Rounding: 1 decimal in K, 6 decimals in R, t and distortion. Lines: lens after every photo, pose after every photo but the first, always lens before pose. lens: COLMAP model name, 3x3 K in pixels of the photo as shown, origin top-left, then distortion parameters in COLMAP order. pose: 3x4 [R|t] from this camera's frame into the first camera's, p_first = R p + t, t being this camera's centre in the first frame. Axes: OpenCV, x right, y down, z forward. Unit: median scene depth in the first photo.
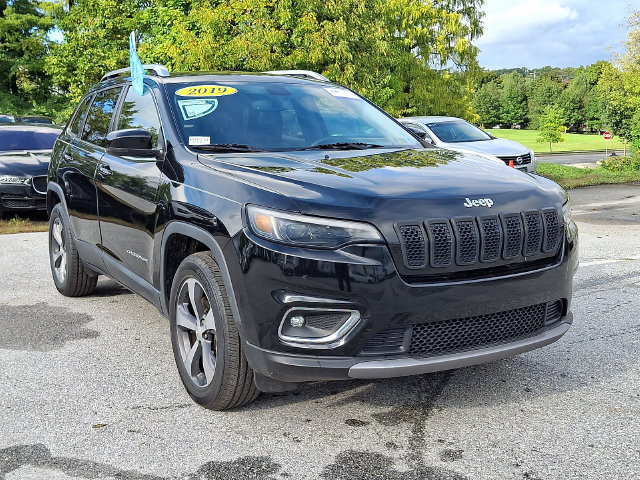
lens RADIAL K [[785.5, 0, 316.1], [0, 785.5, 240.4], [0, 0, 1]] dist [-0.010829, 0.000000]
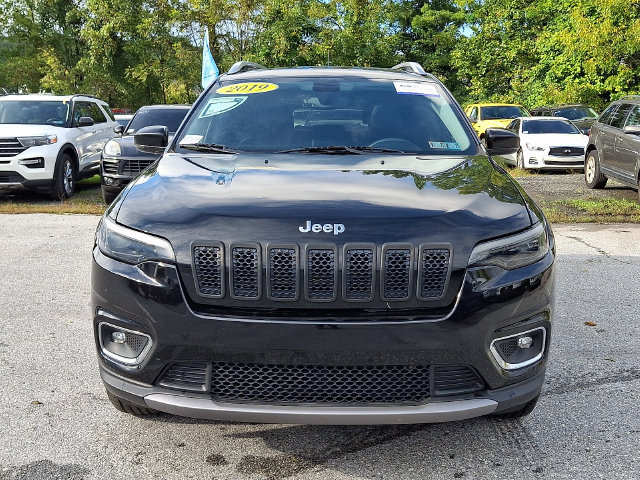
lens RADIAL K [[785.5, 0, 318.4], [0, 785.5, 240.4], [0, 0, 1]] dist [-0.010829, 0.000000]
pose [[0.828555, 0.089220, -0.552753, 0.112994], [-0.083128, 0.995883, 0.036140, -0.010801], [0.553702, 0.016005, 0.832561, 0.058262]]
